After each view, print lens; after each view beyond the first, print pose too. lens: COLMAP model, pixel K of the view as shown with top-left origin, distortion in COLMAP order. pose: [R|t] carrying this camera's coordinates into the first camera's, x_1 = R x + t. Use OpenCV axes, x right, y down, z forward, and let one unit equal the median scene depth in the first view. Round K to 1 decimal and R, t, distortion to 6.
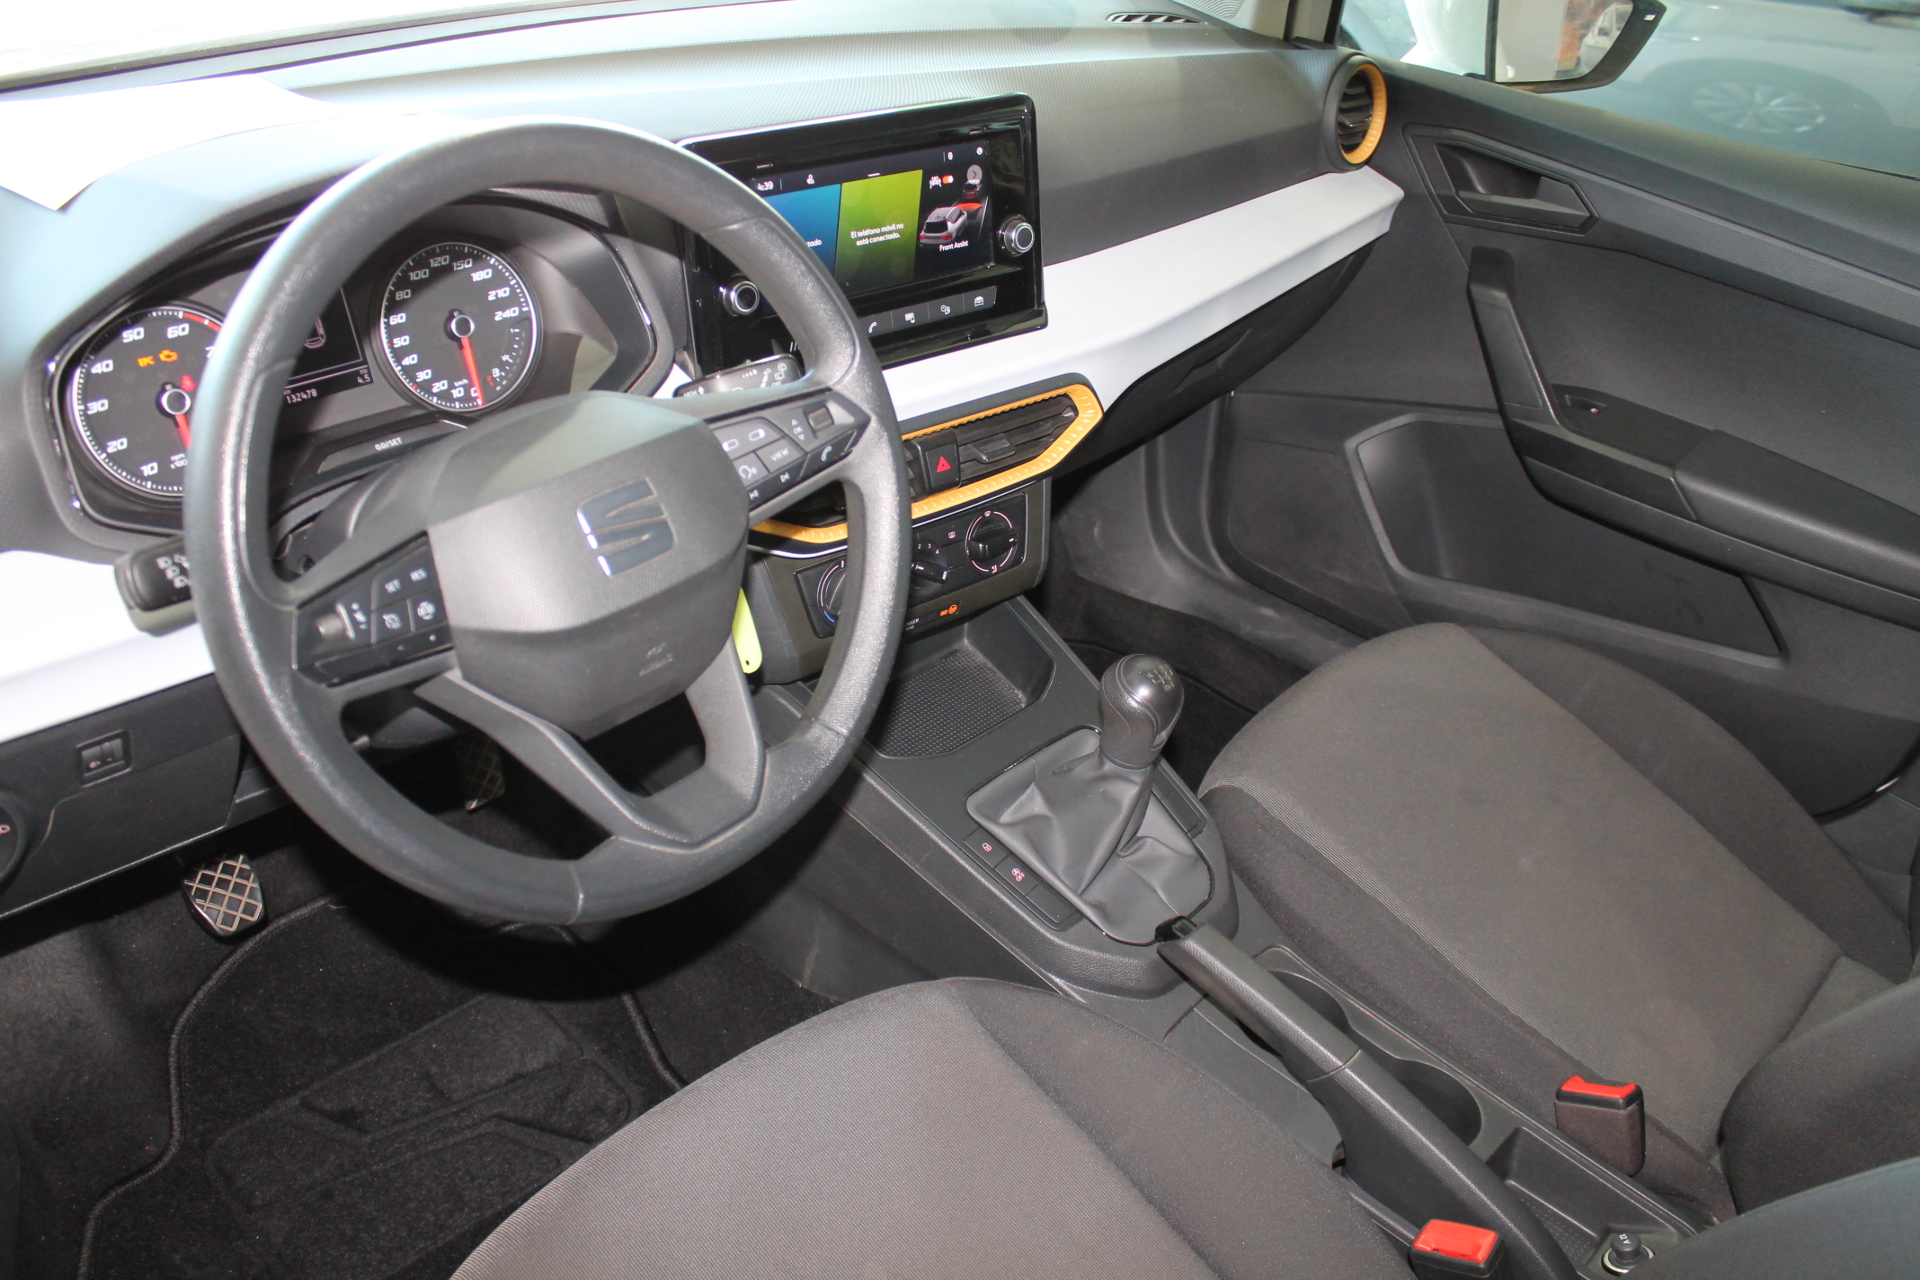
lens RADIAL K [[1575.2, 0, 961.3], [0, 1575.2, 649.4], [0, 0, 1]] dist [-0.163636, 0.140999]
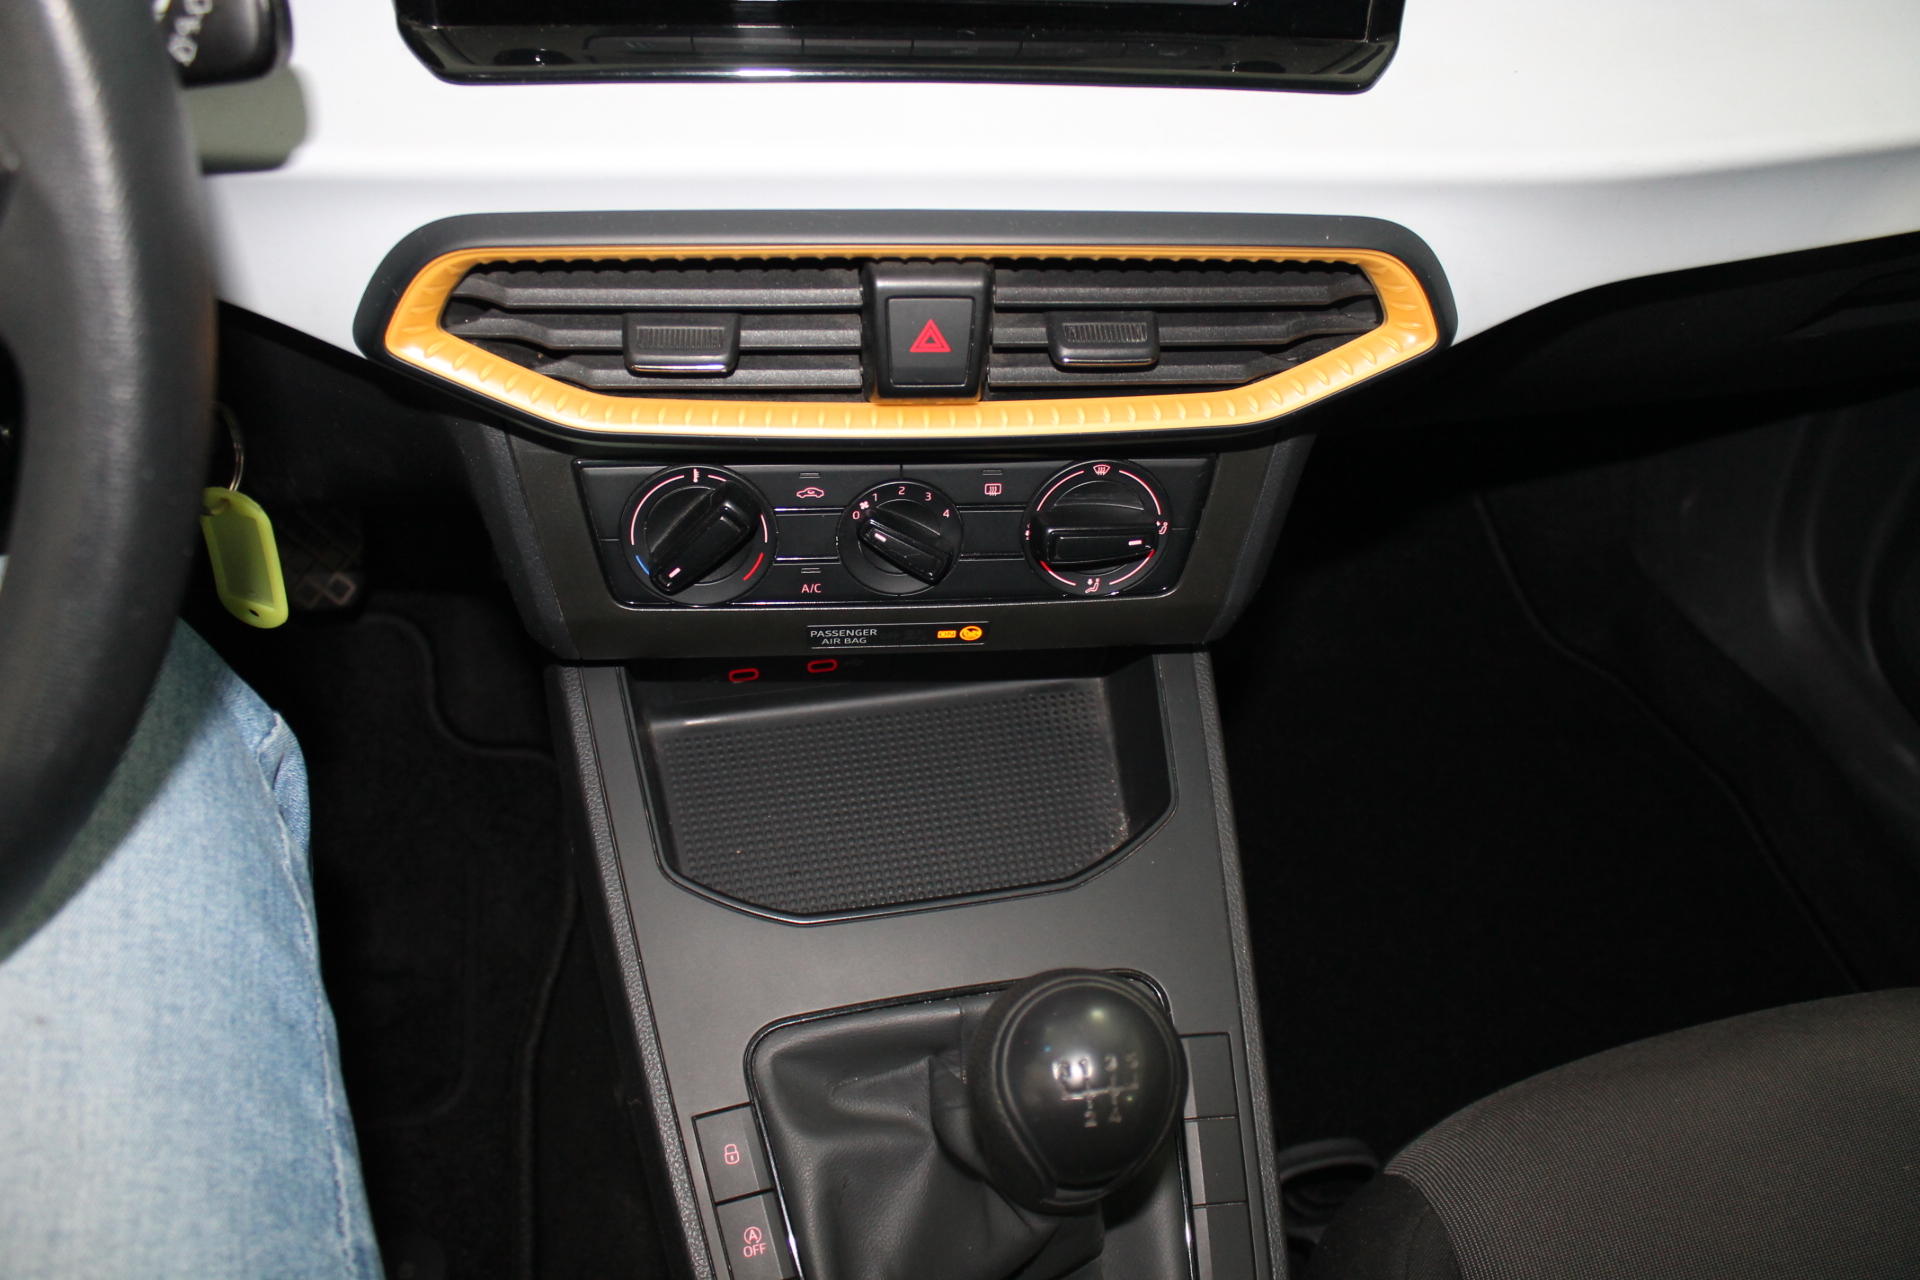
lens RADIAL K [[1575.2, 0, 961.3], [0, 1575.2, 649.4], [0, 0, 1]] dist [-0.163636, 0.140999]
pose [[0.829744, 0.392506, -0.396818, 0.180498], [-0.314217, 0.916086, 0.249106, -0.137175], [0.461295, -0.082007, 0.883449, 0.574948]]
